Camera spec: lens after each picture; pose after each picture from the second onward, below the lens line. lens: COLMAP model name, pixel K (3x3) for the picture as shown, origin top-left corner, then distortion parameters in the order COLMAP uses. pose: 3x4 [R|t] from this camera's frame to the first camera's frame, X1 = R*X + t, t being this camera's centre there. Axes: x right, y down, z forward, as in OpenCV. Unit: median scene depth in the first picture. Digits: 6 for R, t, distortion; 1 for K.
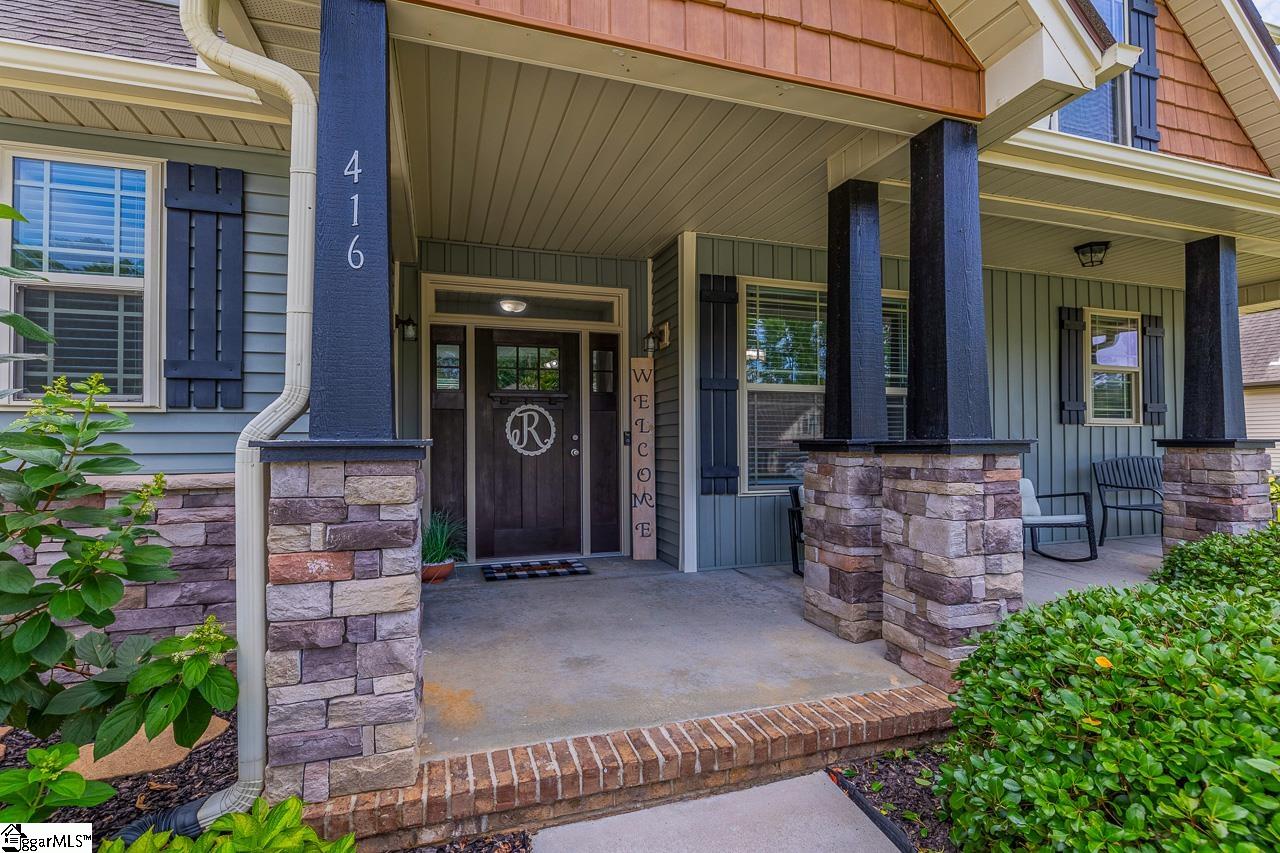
lens RADIAL K [[546.1, 0, 632.5], [0, 546.1, 419.9], [0, 0, 1]] dist [0.003218, -0.001178]
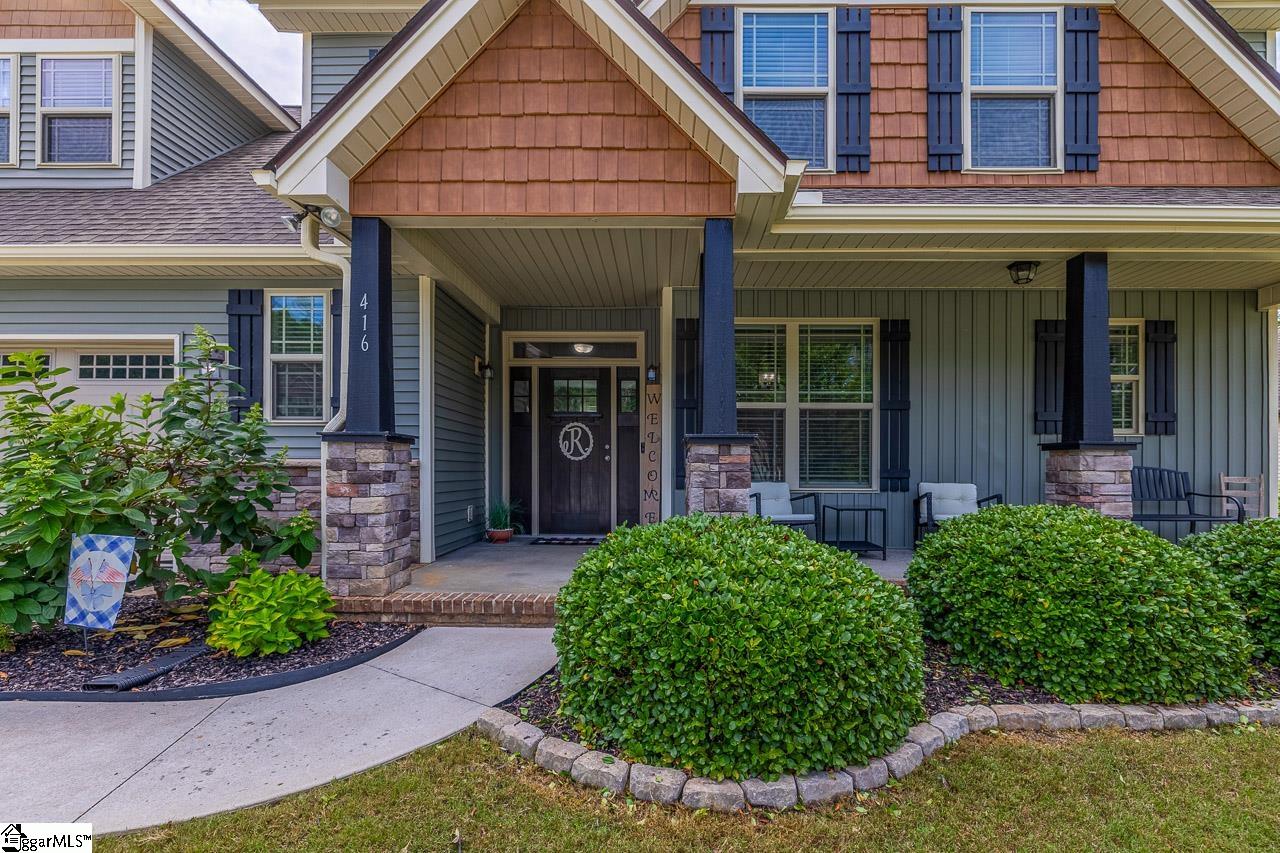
lens RADIAL K [[546.1, 0, 644.7], [0, 546.1, 454.3], [0, 0, 1]] dist [0.003218, -0.001178]
pose [[0.939241, 0.006491, -0.343198, 0.654209], [-0.001535, 0.999891, 0.014712, 0.046002], [0.343256, -0.013291, 0.939148, -0.321447]]
